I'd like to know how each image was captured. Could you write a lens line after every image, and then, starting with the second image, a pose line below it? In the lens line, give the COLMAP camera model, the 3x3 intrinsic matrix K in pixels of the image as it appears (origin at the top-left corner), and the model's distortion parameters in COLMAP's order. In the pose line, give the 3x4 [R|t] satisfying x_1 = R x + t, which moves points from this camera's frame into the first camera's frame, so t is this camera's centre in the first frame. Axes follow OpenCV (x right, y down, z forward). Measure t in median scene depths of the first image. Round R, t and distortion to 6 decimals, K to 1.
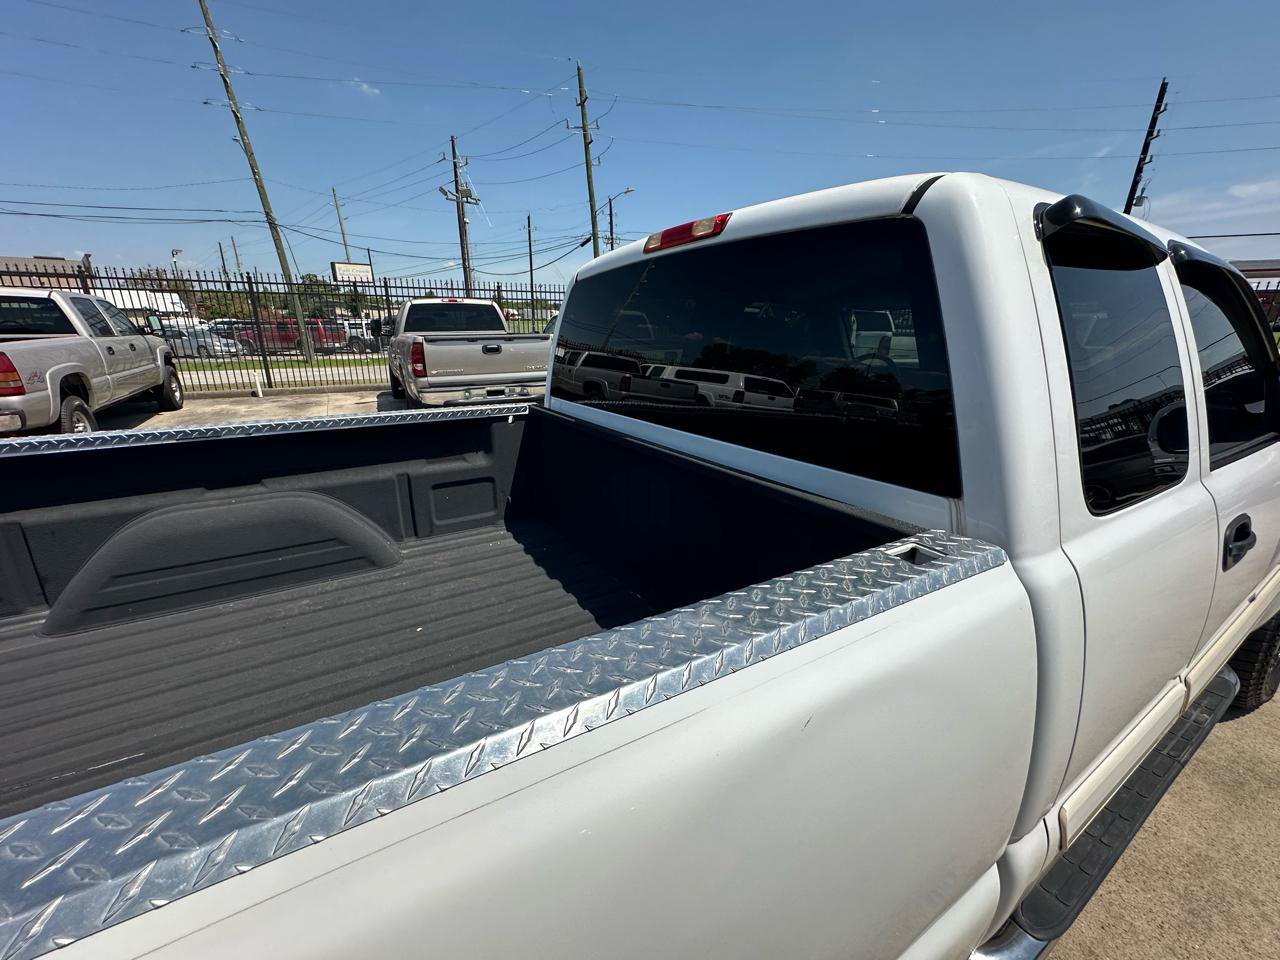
lens RADIAL K [[513.7, 0, 638.0], [0, 513.7, 478.8], [0, 0, 1]] dist [-0.003586, 0.000634]
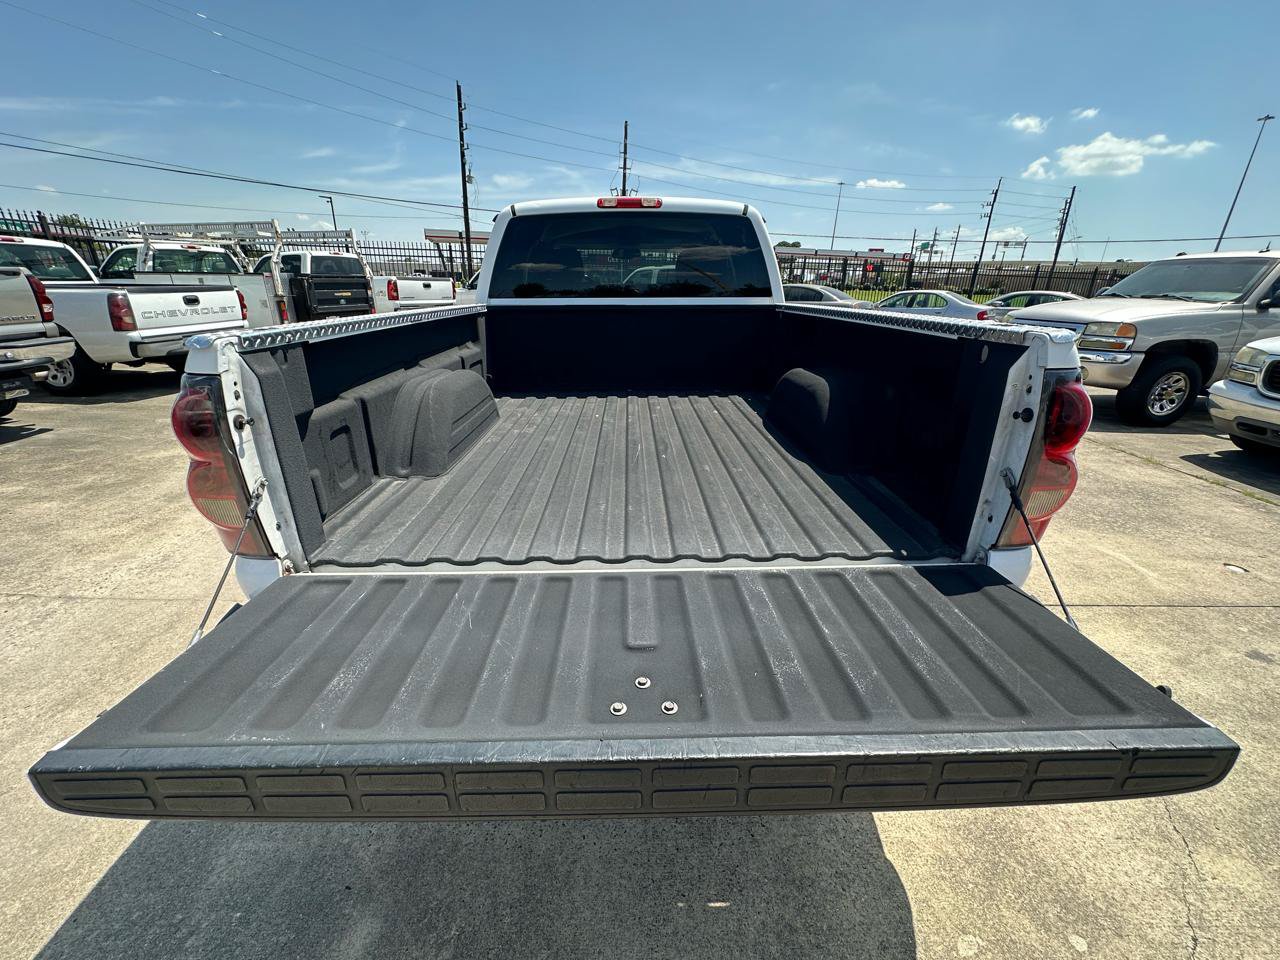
lens RADIAL K [[513.7, 0, 638.0], [0, 513.7, 478.8], [0, 0, 1]] dist [-0.003586, 0.000634]
pose [[0.503248, -0.303873, 0.808951, -0.296109], [0.237368, 0.948733, 0.208714, 0.025841], [-0.830902, 0.086984, 0.549578, -0.013963]]
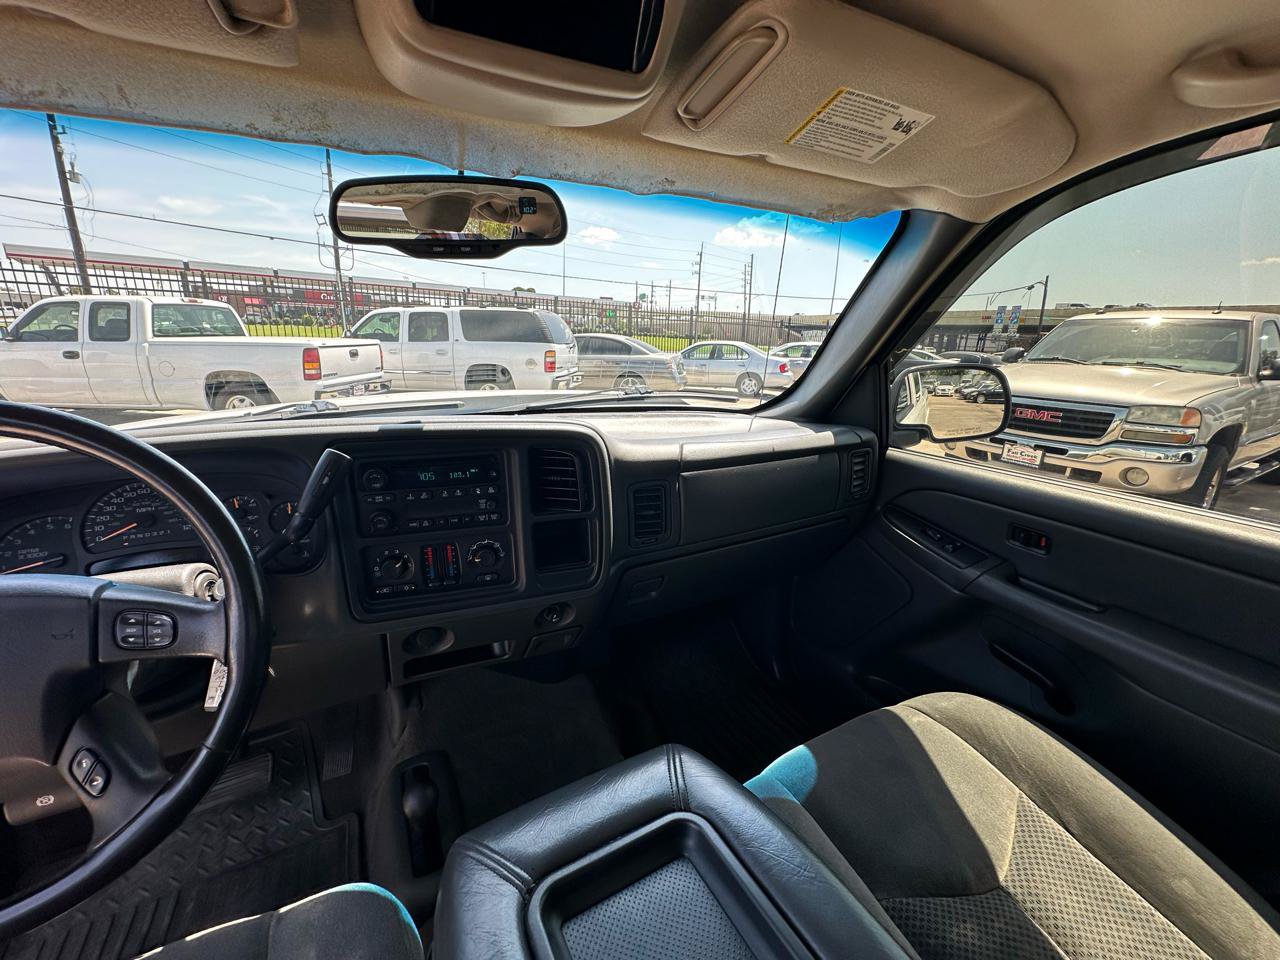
lens RADIAL K [[514.0, 0, 640.0], [0, 514.0, 480.0], [0, 0, 1]] dist [-0.004172, 0.000456]
pose [[0.050322, -0.278360, 0.959158, 0.091742], [0.263557, 0.930033, 0.256080, -0.058627], [-0.963330, 0.239906, 0.120165, 0.226599]]
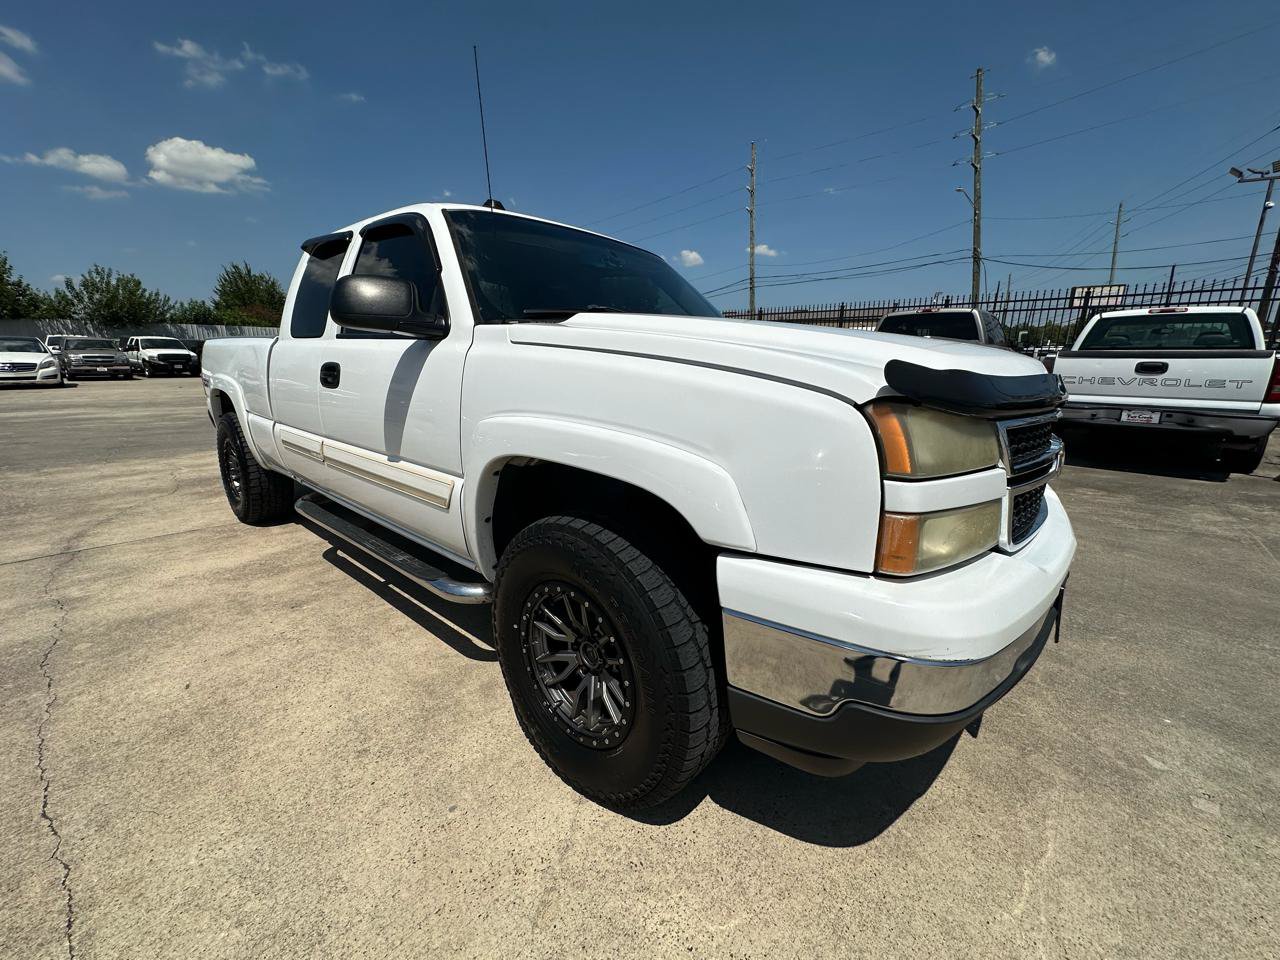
lens RADIAL K [[511.2, 0, 638.5], [0, 511.2, 479.4], [0, 0, 1]] dist [-0.002810, 0.000746]
pose [[0.302633, 0.225218, -0.926116, 0.453944], [-0.280580, 0.949675, 0.139260, -0.013220], [0.910872, 0.217705, 0.350594, 0.196716]]
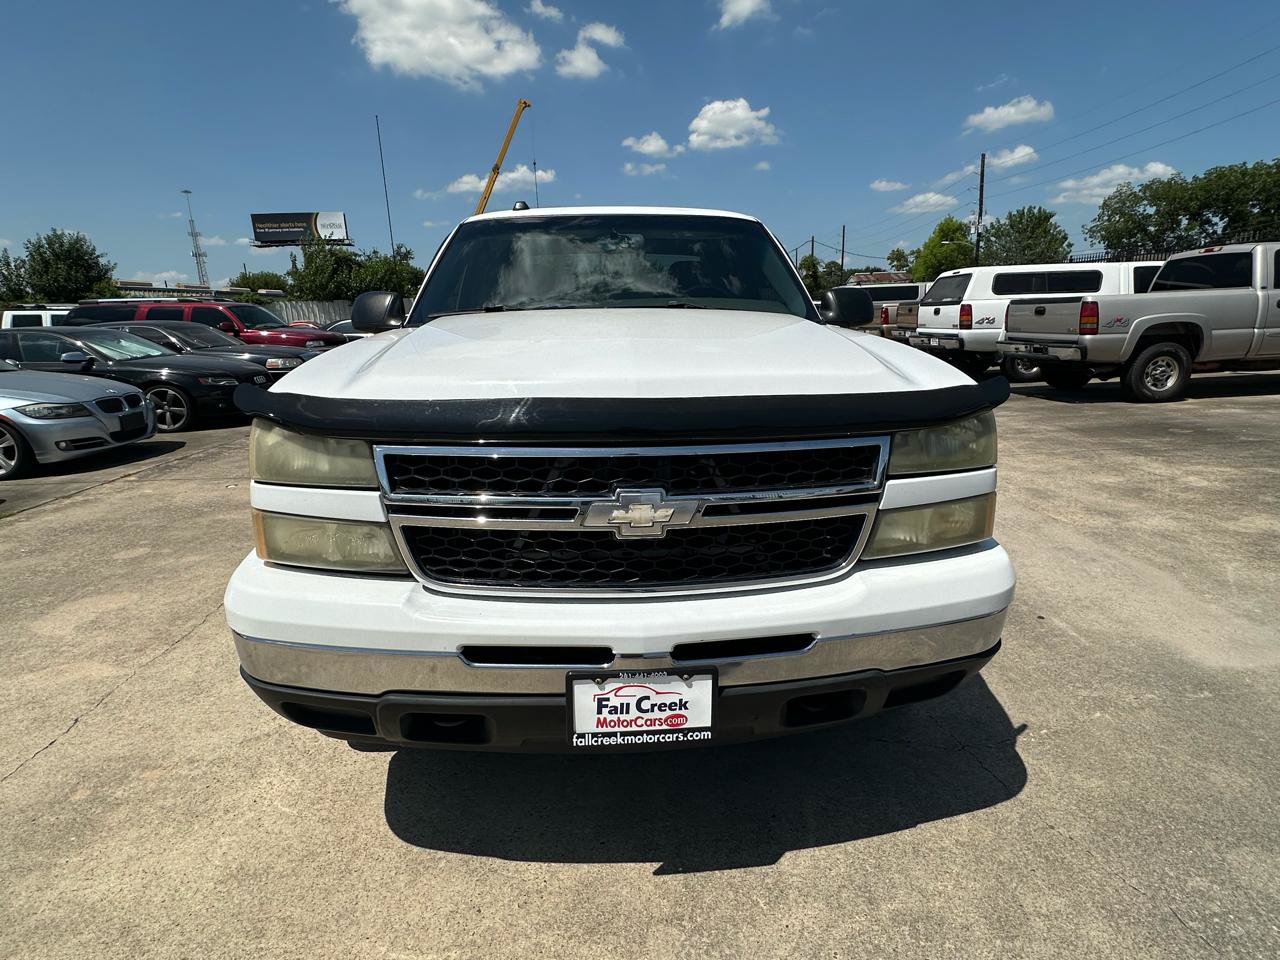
lens RADIAL K [[646.2, 0, 639.8], [0, 646.2, 484.9], [0, 0, 1]] dist [-0.002953, 0.000432]
pose [[-0.468623, 0.234664, -0.851660, 0.467102], [-0.228873, 0.898903, 0.373617, -0.095116], [0.853235, 0.370008, -0.367539, 0.423655]]
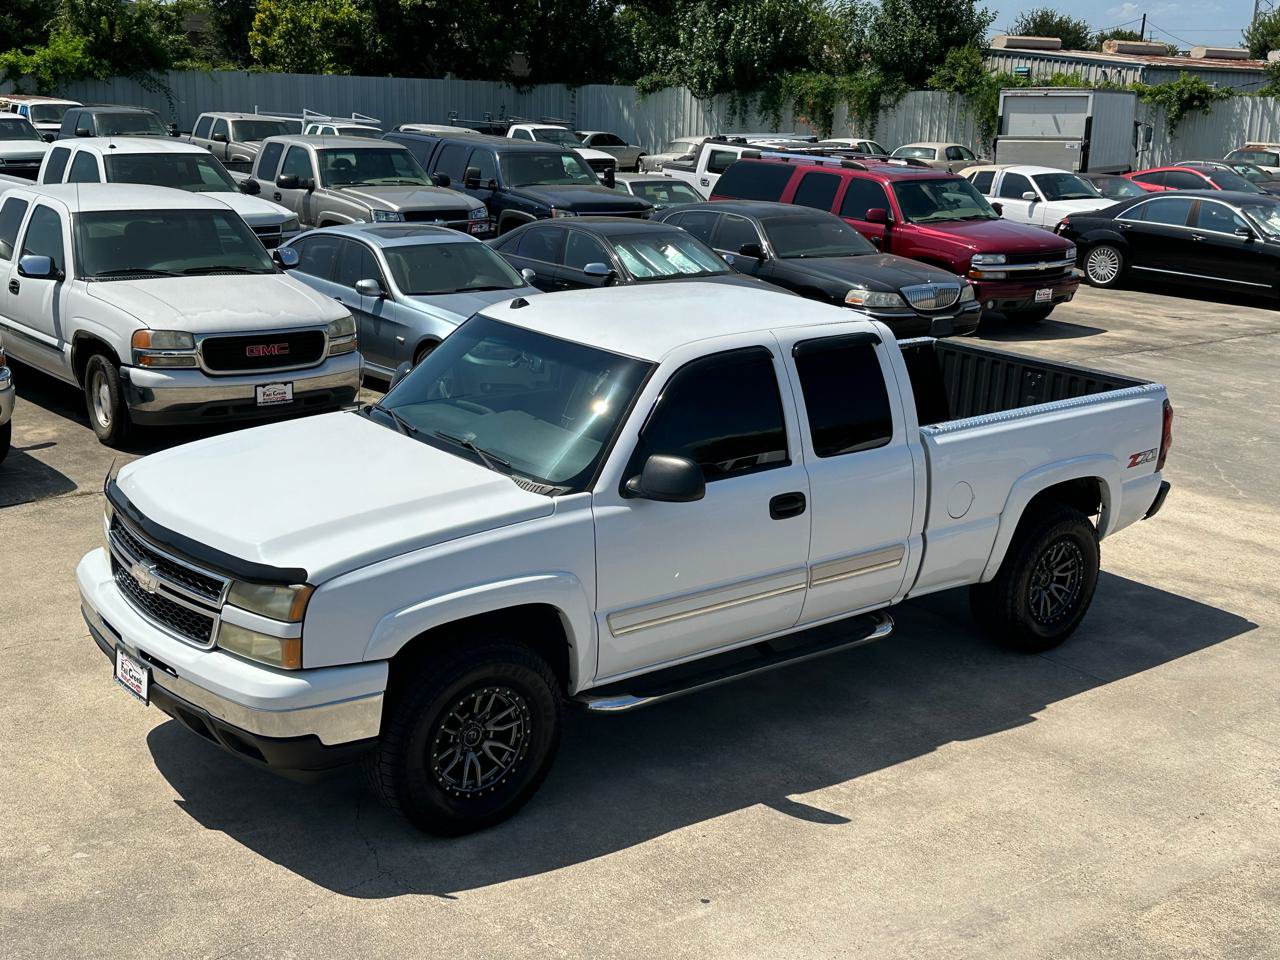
lens RADIAL K [[1556.5, 0, 652.5], [0, 1556.5, 477.6], [0, 0, 1]] dist [0.106260, 0.073267]
pose [[-0.989146, -0.001898, -0.146925, 0.223828], [-0.078282, 0.853002, 0.516004, -0.448836], [0.124348, 0.521904, -0.843892, 0.965433]]
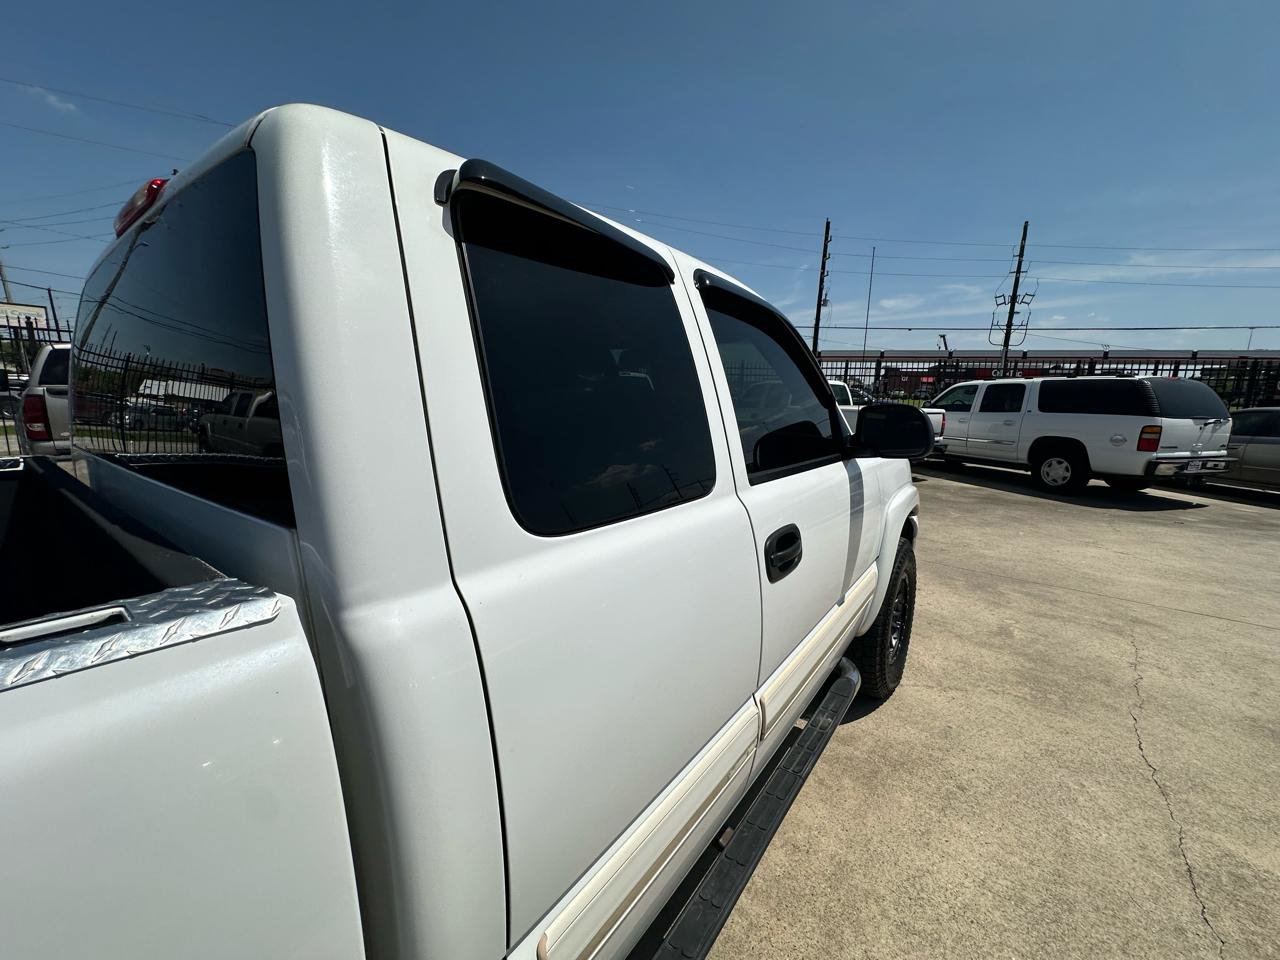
lens RADIAL K [[512.3, 0, 638.7], [0, 512.3, 479.0], [0, 0, 1]] dist [-0.003741, 0.000877]
pose [[0.928954, -0.048915, 0.366948, 0.070362], [0.093064, 0.990256, -0.103592, 0.007664], [-0.358306, 0.130382, 0.924455, 0.017557]]
